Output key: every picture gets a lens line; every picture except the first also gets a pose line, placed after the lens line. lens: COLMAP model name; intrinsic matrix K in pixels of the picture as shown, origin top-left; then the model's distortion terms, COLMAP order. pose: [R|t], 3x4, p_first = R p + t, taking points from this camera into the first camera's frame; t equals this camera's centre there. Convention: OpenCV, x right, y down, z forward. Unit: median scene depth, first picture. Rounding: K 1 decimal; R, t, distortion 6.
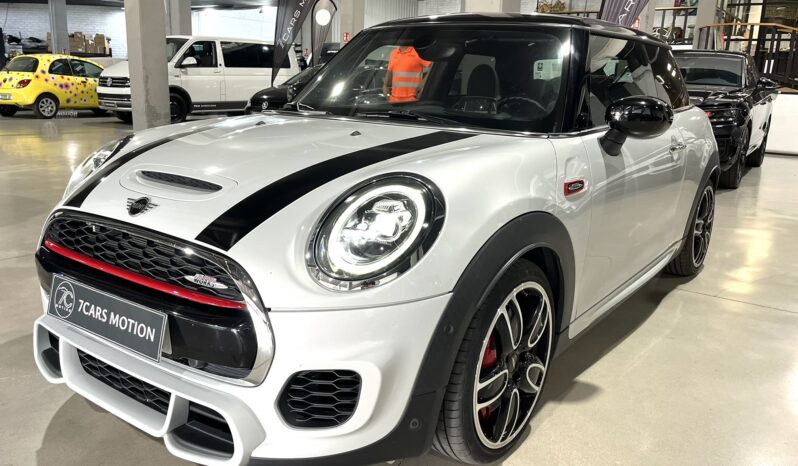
lens RADIAL K [[613.4, 0, 398.0], [0, 613.4, 231.2], [0, 0, 1]] dist [0.079811, -0.107893]
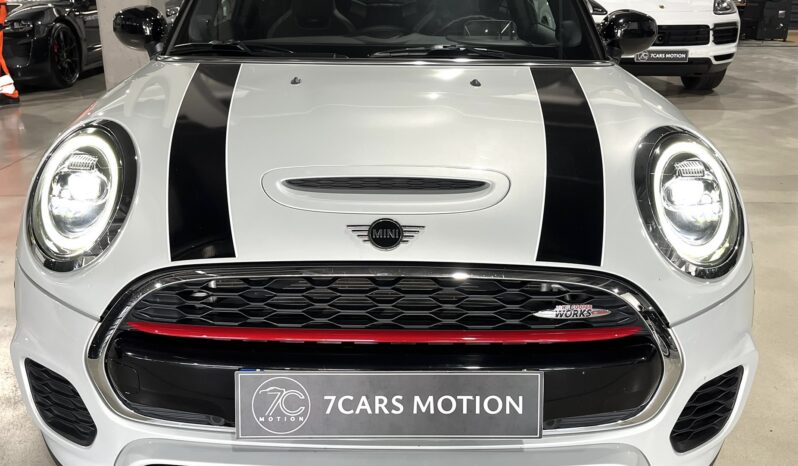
lens RADIAL K [[613.4, 0, 398.0], [0, 613.4, 231.2], [0, 0, 1]] dist [0.079811, -0.107893]
pose [[0.814020, -0.208314, 0.542196, -0.824632], [0.150245, 0.977221, 0.149883, -0.150096], [-0.561068, -0.040545, 0.826776, 0.483027]]
